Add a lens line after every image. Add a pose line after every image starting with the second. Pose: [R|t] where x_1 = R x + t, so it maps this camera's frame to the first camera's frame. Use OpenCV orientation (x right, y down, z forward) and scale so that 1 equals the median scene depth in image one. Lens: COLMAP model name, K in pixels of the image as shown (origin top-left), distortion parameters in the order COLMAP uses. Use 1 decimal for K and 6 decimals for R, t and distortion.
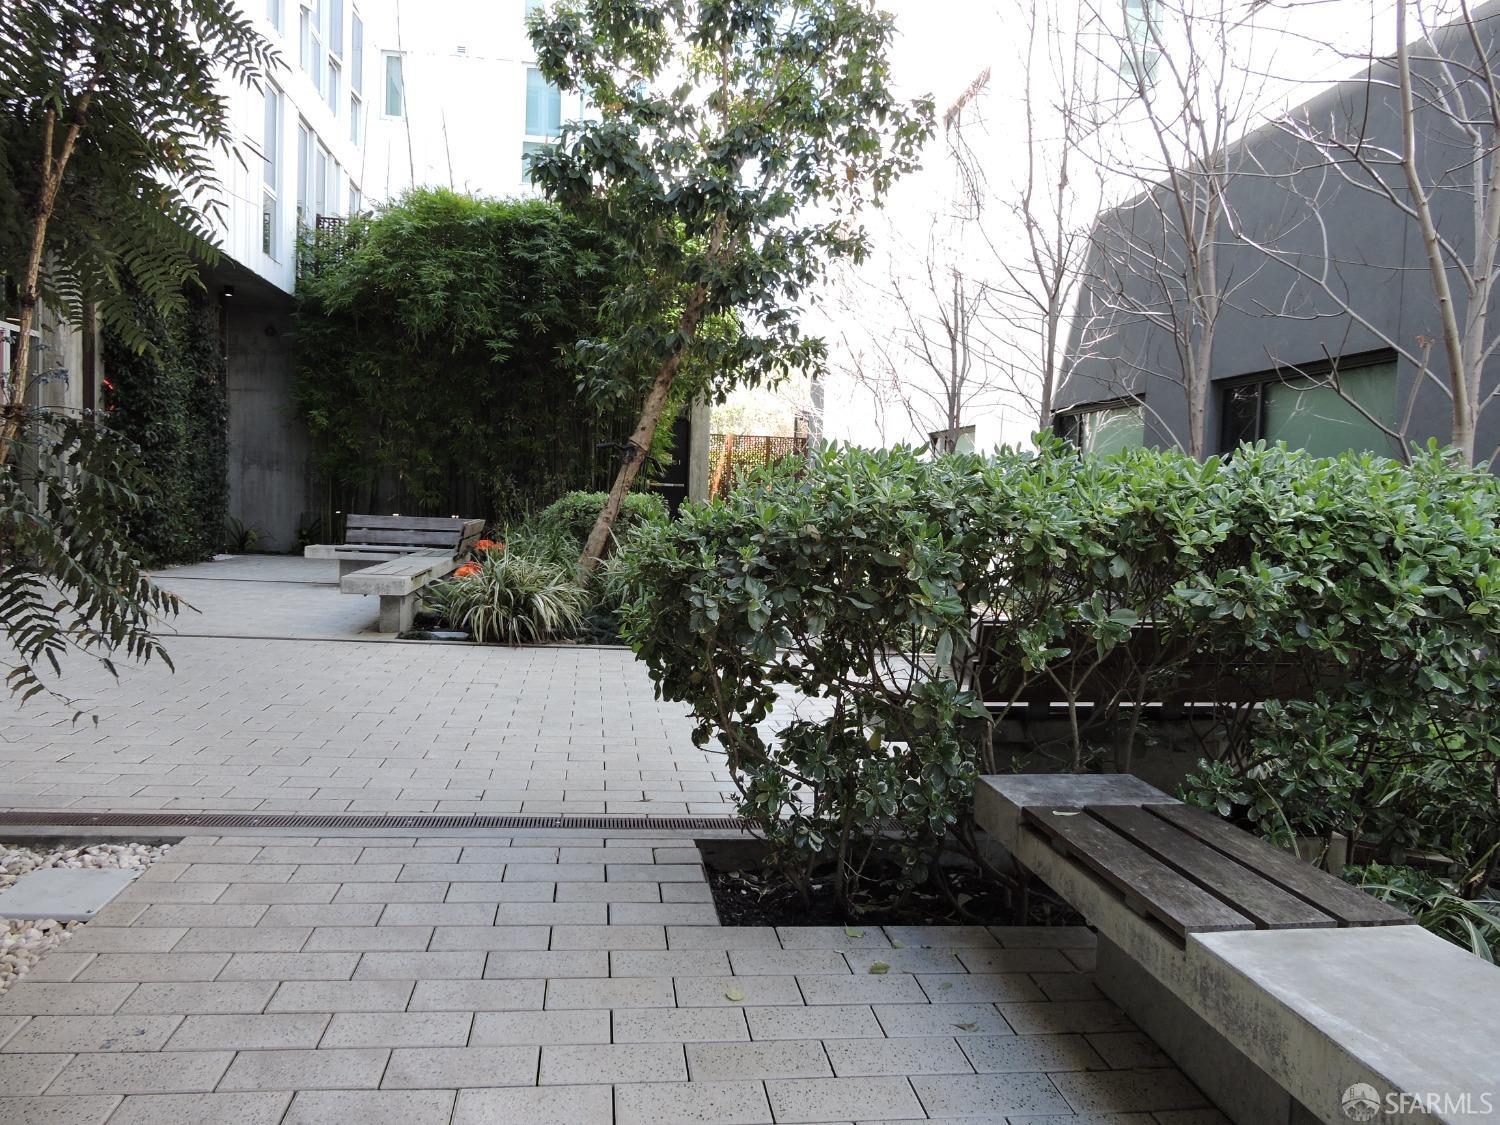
lens RADIAL K [[1069.0, 0, 758.8], [0, 1069.0, 554.1], [0, 0, 1]] dist [0.003561, -0.003738]
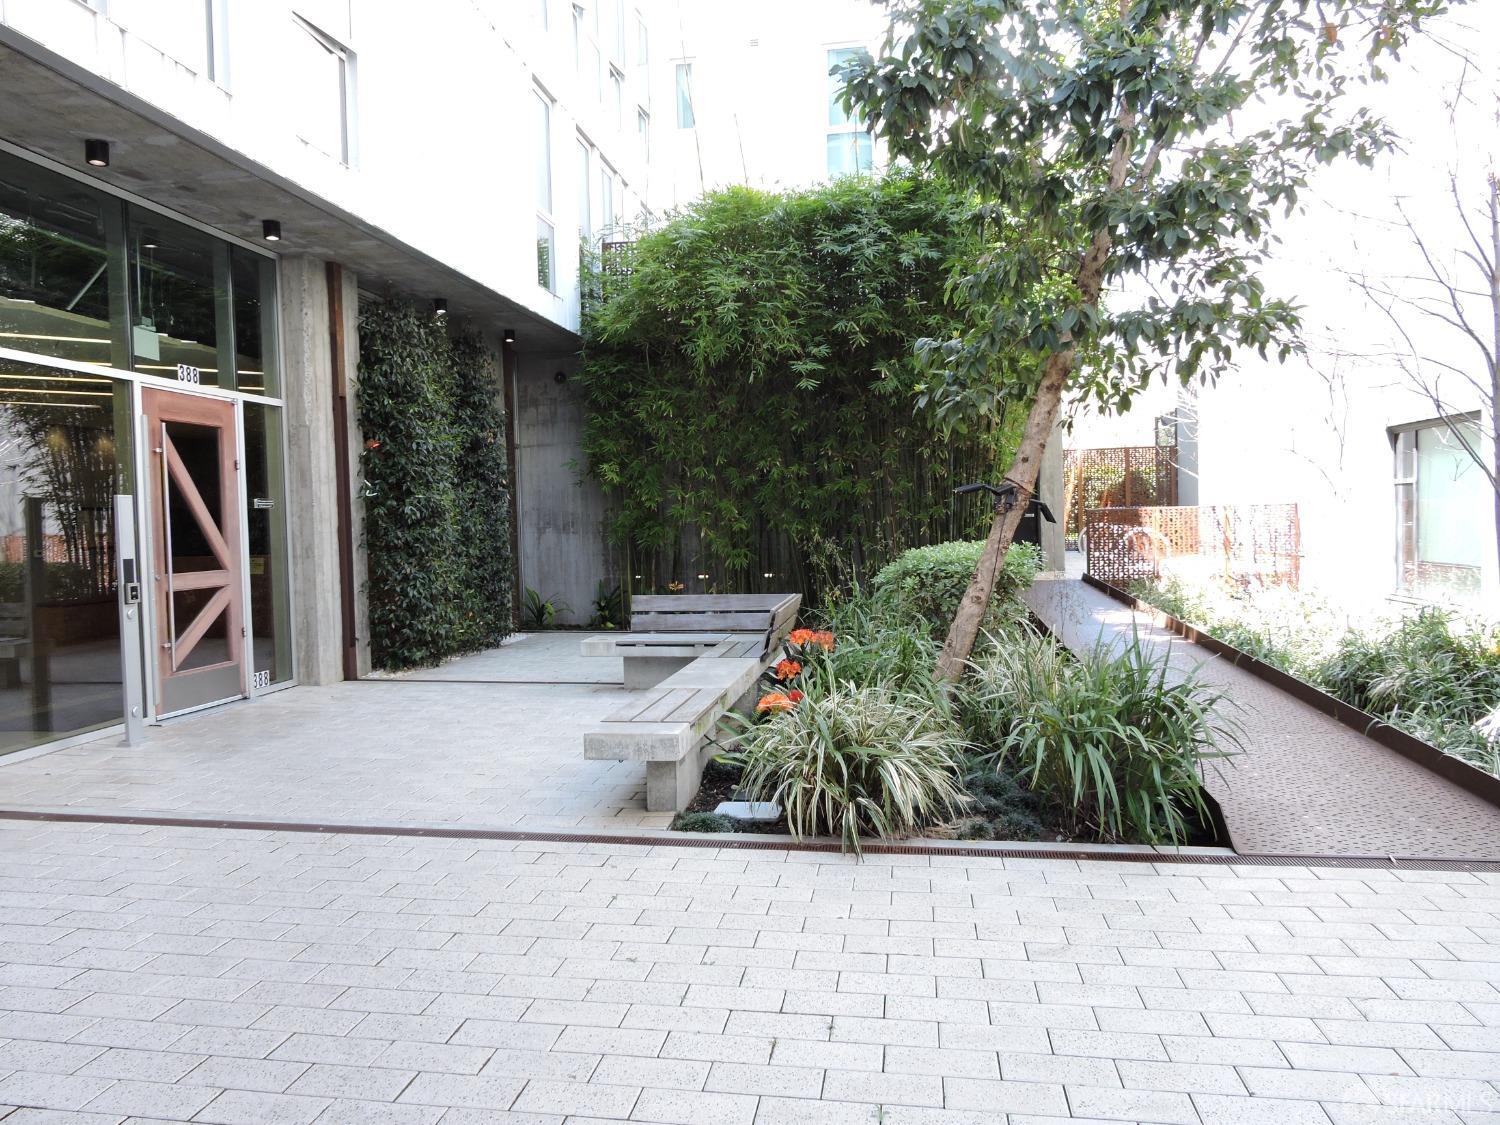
lens RADIAL K [[1069.0, 0, 756.6], [0, 1069.0, 566.4], [0, 0, 1]] dist [0.003561, -0.003738]
pose [[0.954918, -0.047048, -0.293119, -0.060326], [0.044299, 0.998890, -0.016015, -0.038675], [0.293547, 0.002308, 0.955942, 0.254467]]
